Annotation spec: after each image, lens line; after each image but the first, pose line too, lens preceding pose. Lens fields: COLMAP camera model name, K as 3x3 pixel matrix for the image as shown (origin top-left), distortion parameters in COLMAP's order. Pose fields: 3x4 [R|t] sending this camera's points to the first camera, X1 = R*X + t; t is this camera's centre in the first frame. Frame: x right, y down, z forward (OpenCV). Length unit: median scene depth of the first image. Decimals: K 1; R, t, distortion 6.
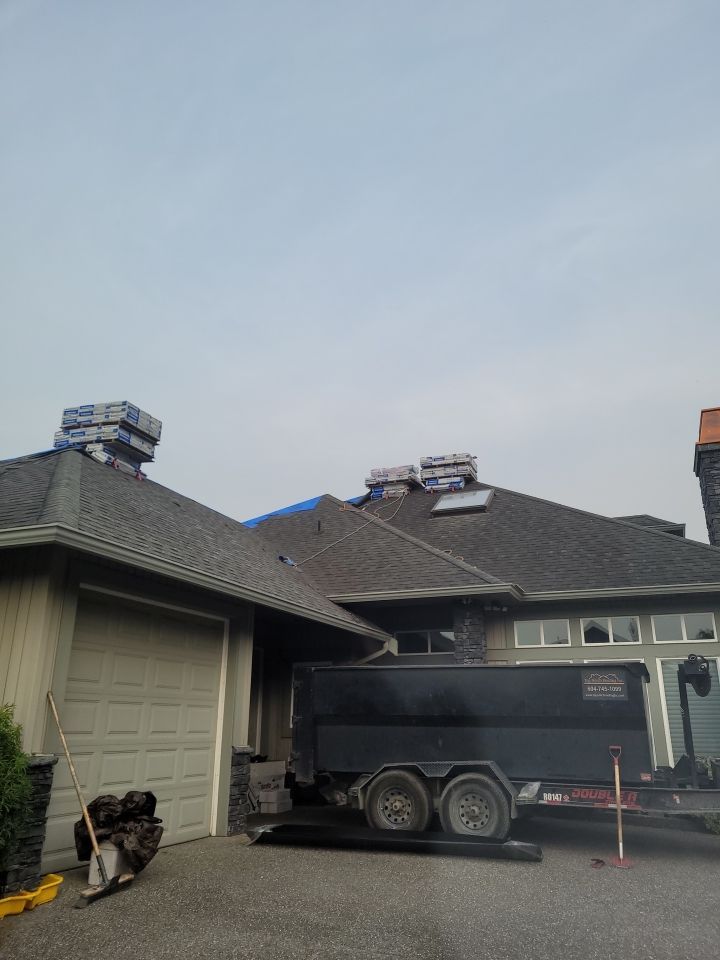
lens RADIAL K [[701.5, 0, 360.0], [0, 701.5, 480.0], [0, 0, 1]] dist [0.030316, -0.000802]
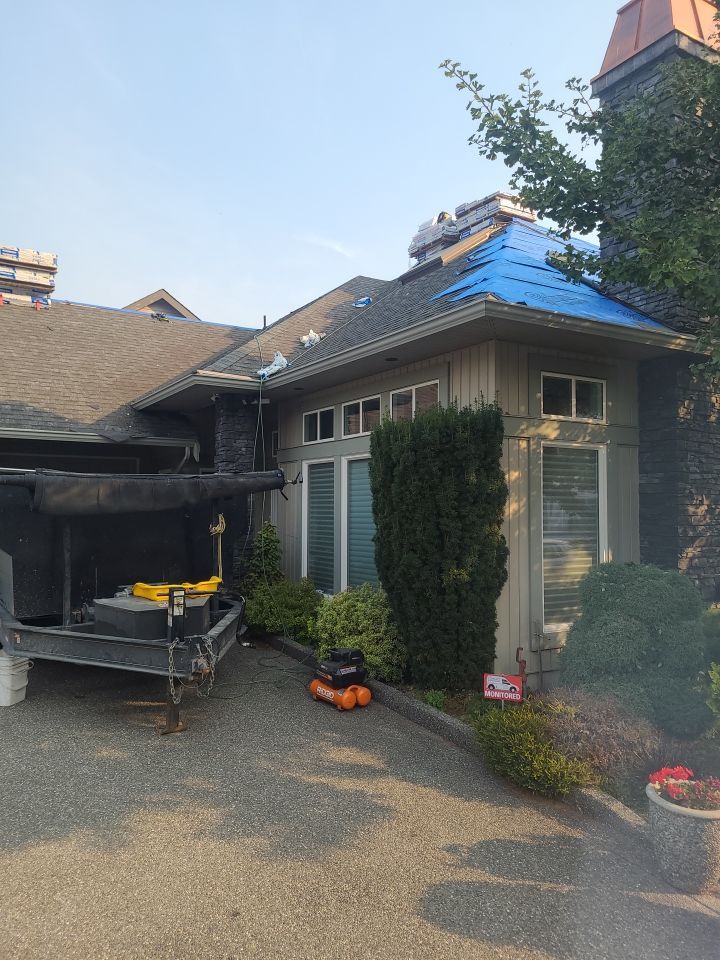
lens RADIAL K [[701.5, 0, 360.0], [0, 701.5, 480.0], [0, 0, 1]] dist [0.030316, -0.000802]
pose [[0.801879, -0.024149, -0.596998, 0.765135], [0.196055, 0.954494, 0.224729, 0.106381], [0.564404, -0.297250, 0.770124, 0.399047]]
